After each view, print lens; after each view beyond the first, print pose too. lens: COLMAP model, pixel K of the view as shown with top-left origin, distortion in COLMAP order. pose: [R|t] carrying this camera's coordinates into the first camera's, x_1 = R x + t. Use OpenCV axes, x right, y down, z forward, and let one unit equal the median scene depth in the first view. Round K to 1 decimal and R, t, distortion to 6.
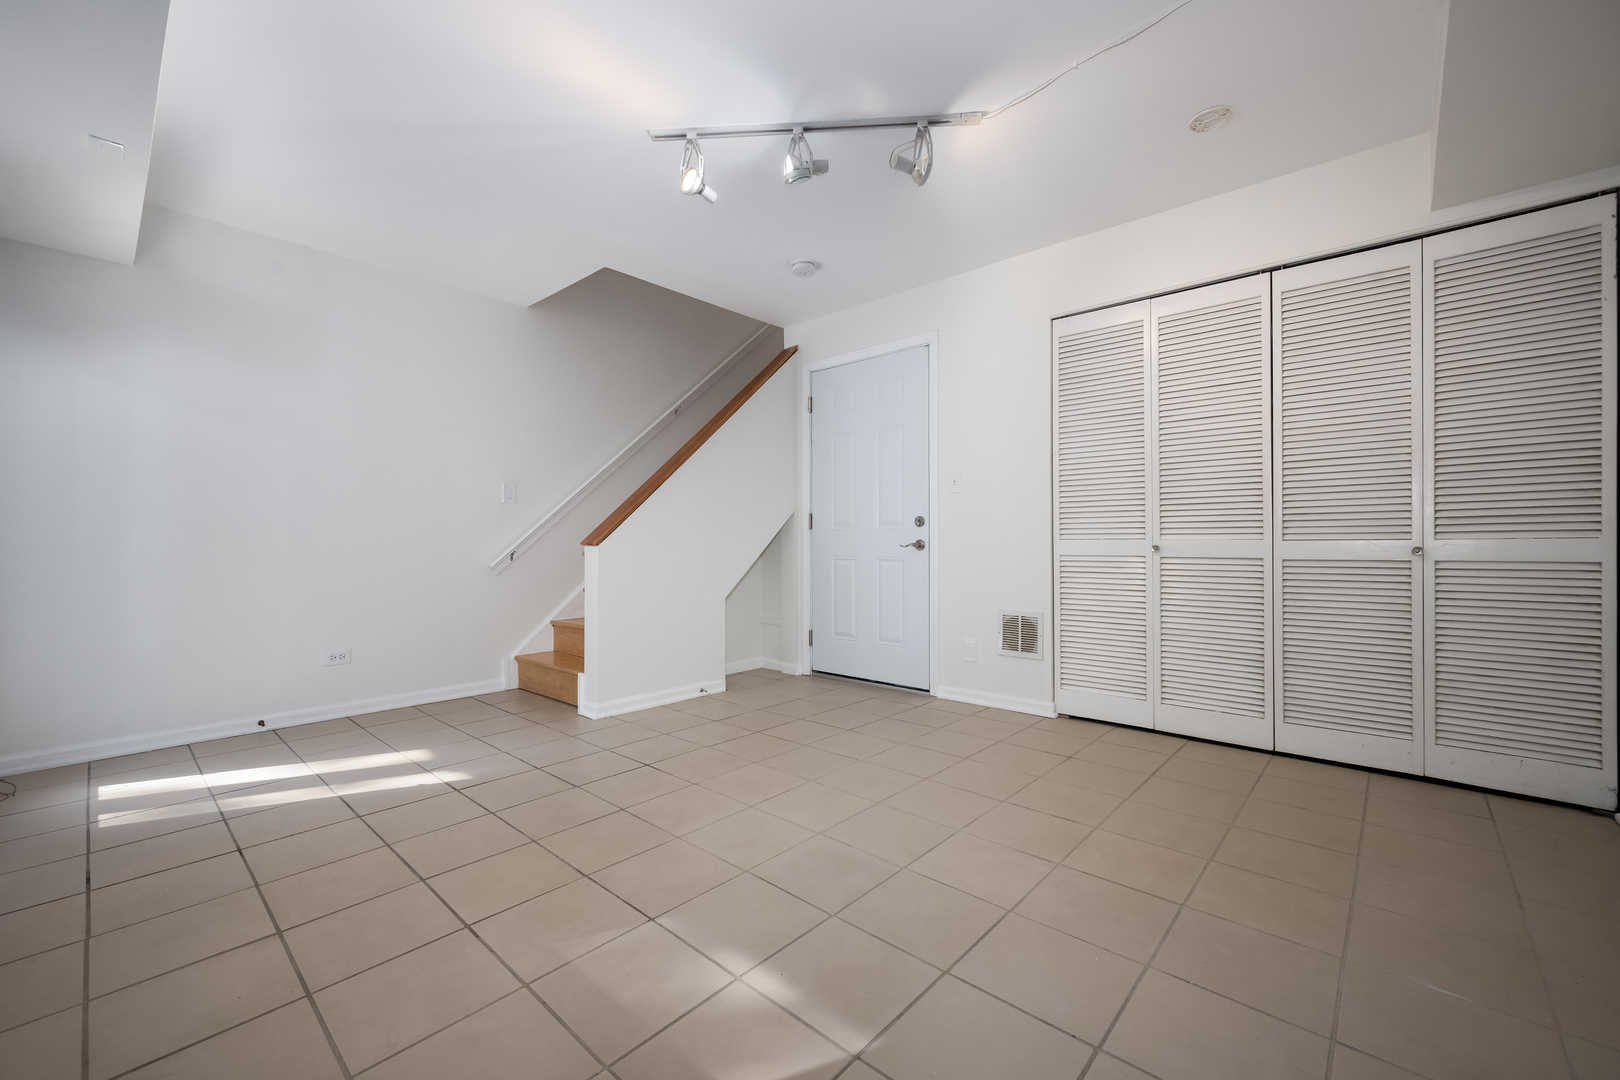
lens RADIAL K [[643.1, 0, 801.9], [0, 643.1, 541.4], [0, 0, 1]] dist [-0.000217, -0.000214]
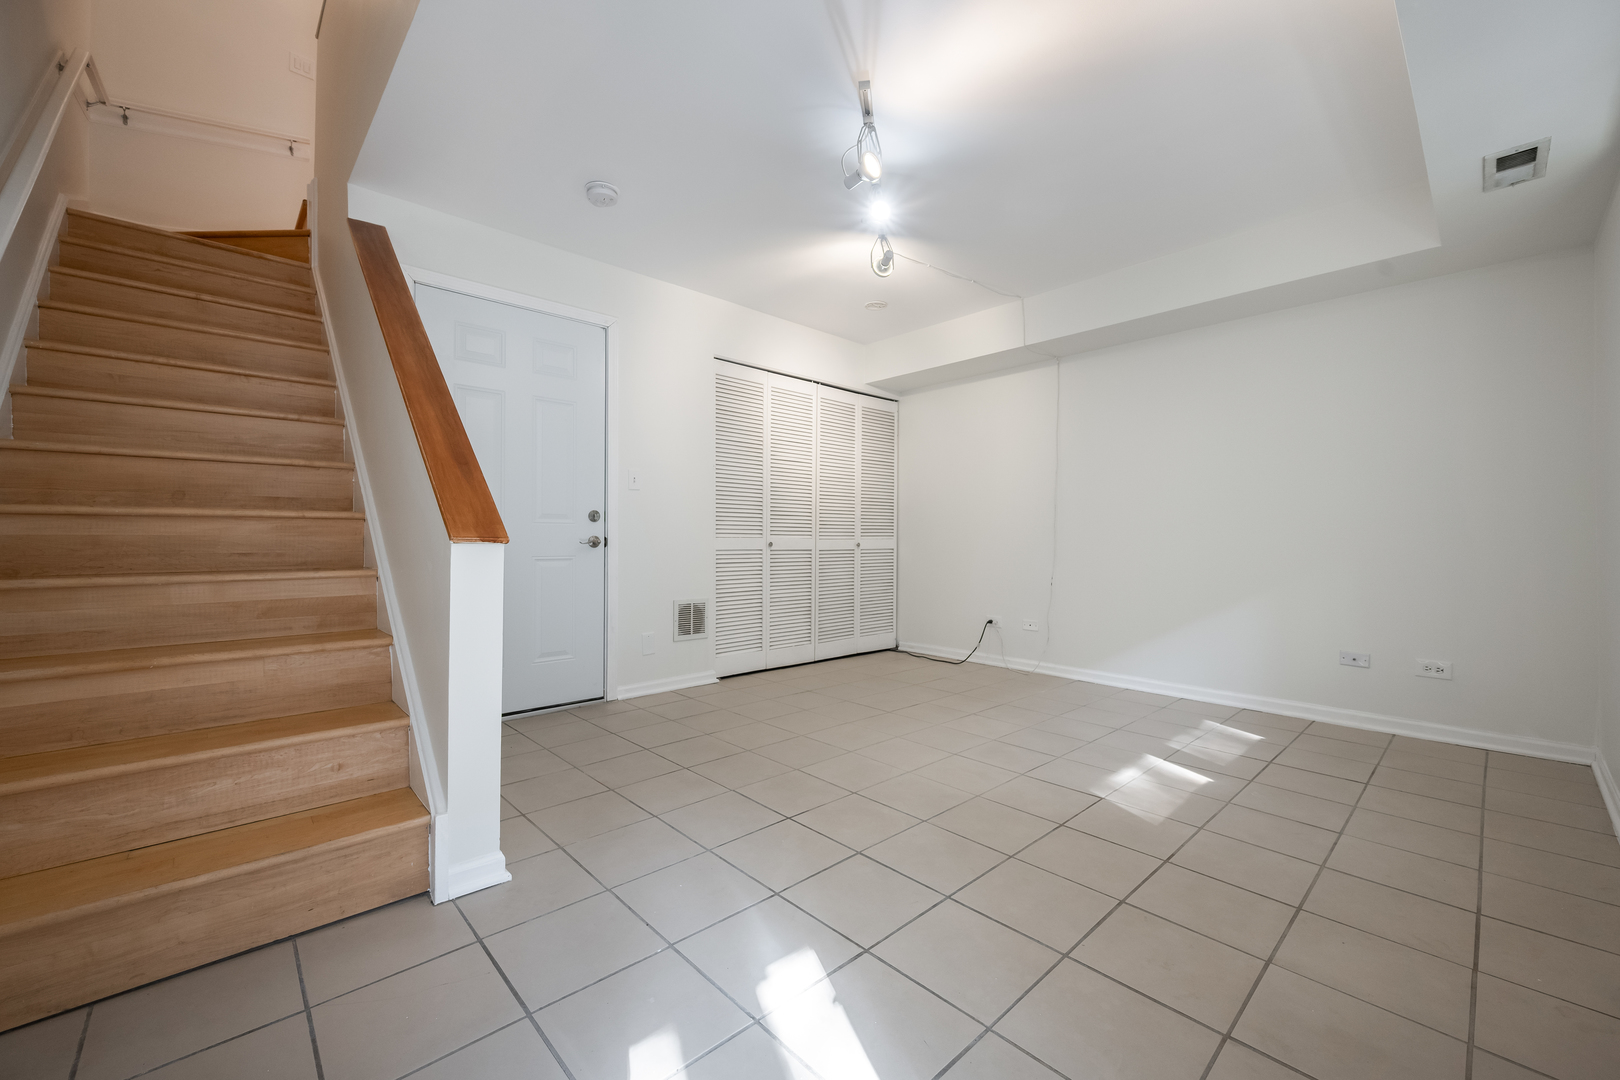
lens RADIAL K [[643.1, 0, 801.9], [0, 643.1, 541.4], [0, 0, 1]] dist [-0.000217, -0.000214]
pose [[0.094776, 0.001756, 0.995497, -0.880750], [-0.003215, 0.999994, -0.001458, 0.006295], [-0.995493, -0.003062, 0.094781, 0.776315]]
